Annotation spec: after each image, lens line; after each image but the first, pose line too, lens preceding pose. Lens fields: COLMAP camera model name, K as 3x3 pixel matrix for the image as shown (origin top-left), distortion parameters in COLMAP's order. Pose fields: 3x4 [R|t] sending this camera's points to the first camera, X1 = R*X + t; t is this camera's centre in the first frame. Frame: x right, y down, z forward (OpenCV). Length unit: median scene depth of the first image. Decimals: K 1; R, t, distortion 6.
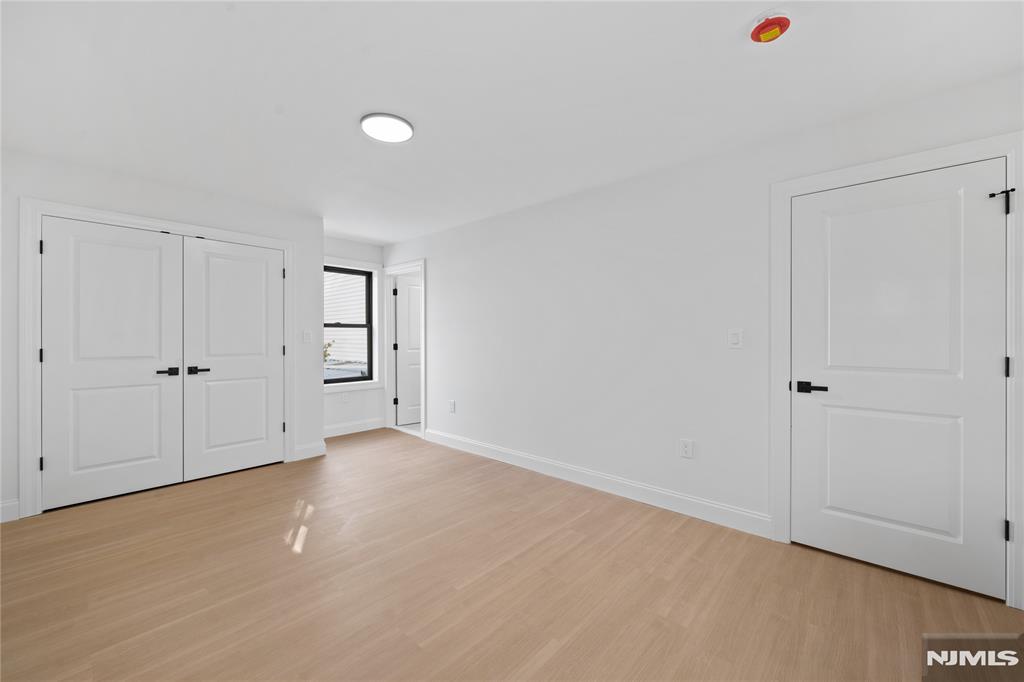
lens RADIAL K [[408.5, 0, 514.9], [0, 408.5, 336.0], [0, 0, 1]] dist [0.006982, 0.000832]
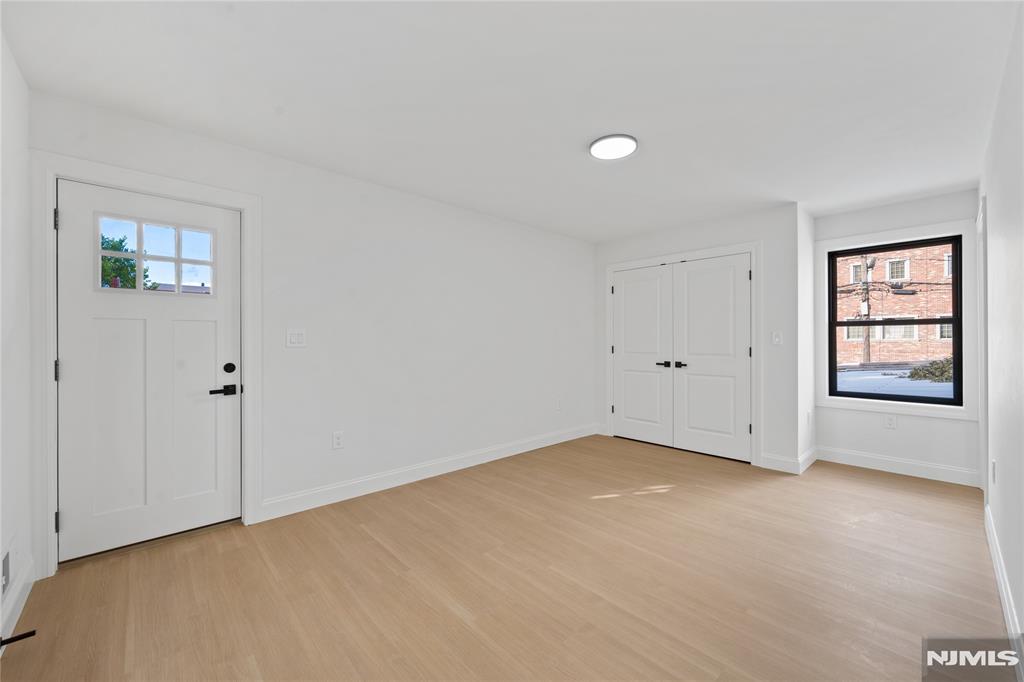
lens RADIAL K [[408.5, 0, 506.9], [0, 408.5, 340.8], [0, 0, 1]] dist [0.006982, 0.000832]
pose [[-0.102640, 0.002803, -0.994715, 0.546384], [0.006185, 0.999978, 0.002179, 0.001814], [0.994699, -0.005929, -0.102655, 0.563814]]
